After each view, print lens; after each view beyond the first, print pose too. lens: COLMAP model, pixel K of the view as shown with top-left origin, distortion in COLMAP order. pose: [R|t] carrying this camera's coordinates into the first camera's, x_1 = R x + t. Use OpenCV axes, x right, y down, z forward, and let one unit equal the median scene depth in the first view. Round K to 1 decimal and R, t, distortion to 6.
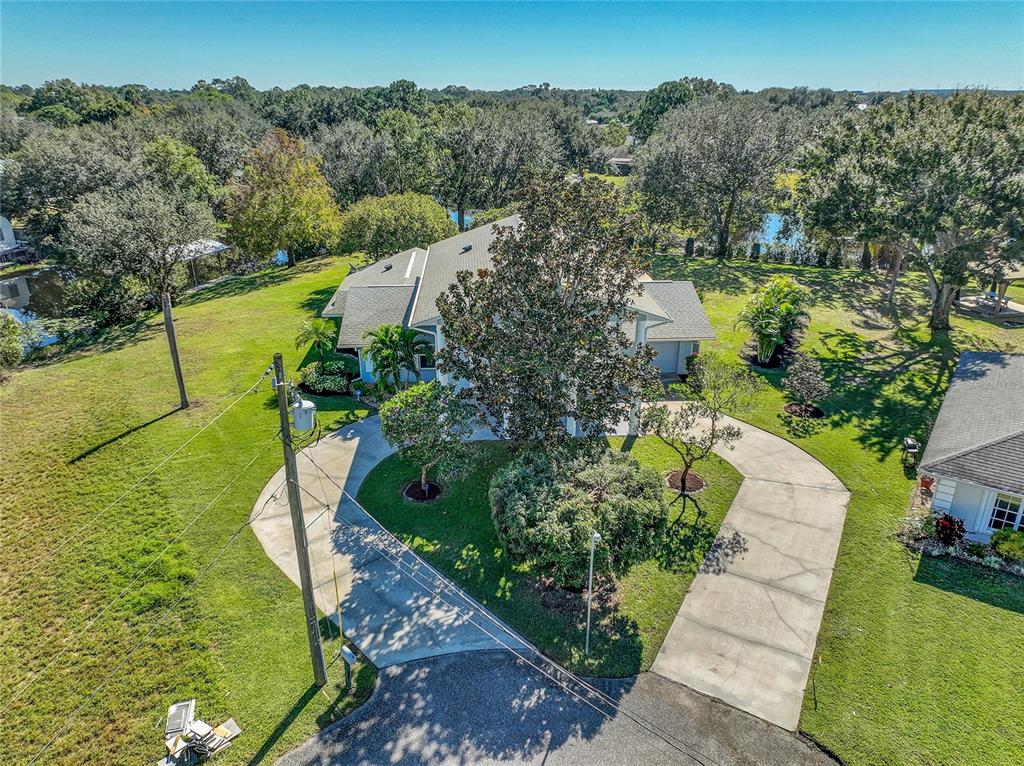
lens RADIAL K [[718.4, 0, 514.5], [0, 718.4, 385.9], [0, 0, 1]] dist [0.009127, 0.002298]
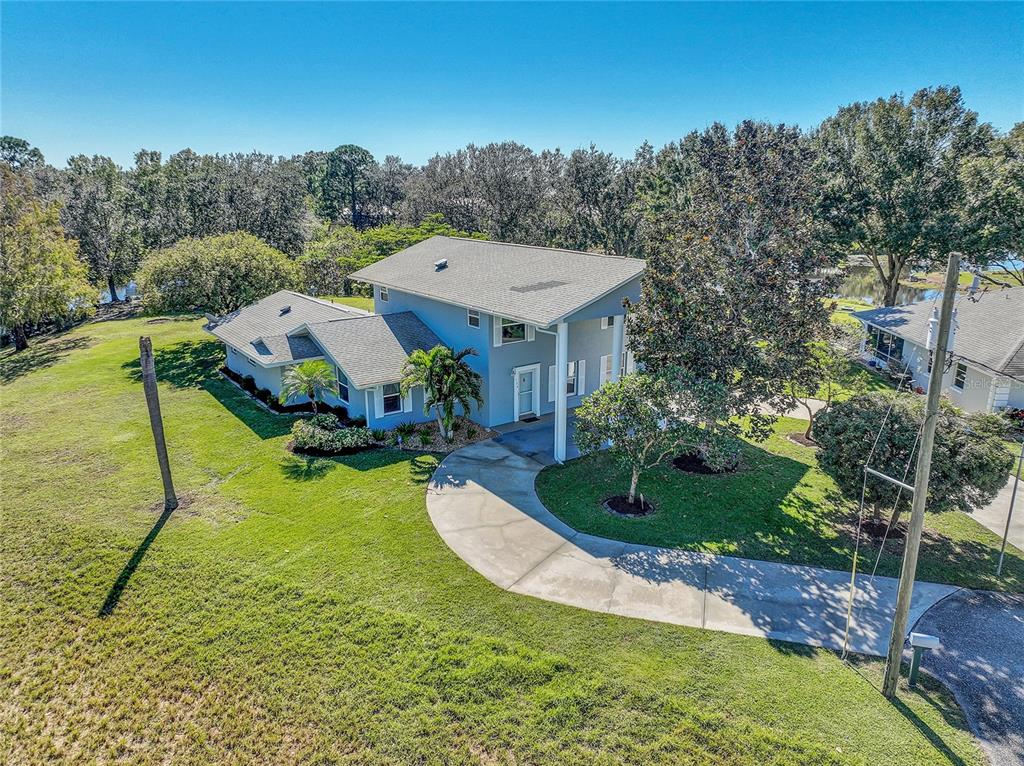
lens RADIAL K [[718.4, 0, 514.6], [0, 718.4, 383.3], [0, 0, 1]] dist [0.009127, 0.002298]
pose [[0.839725, -0.146250, 0.522946, -0.713747], [0.204450, 0.977332, -0.054970, 0.025837], [-0.503053, 0.153076, 0.850591, 0.344128]]
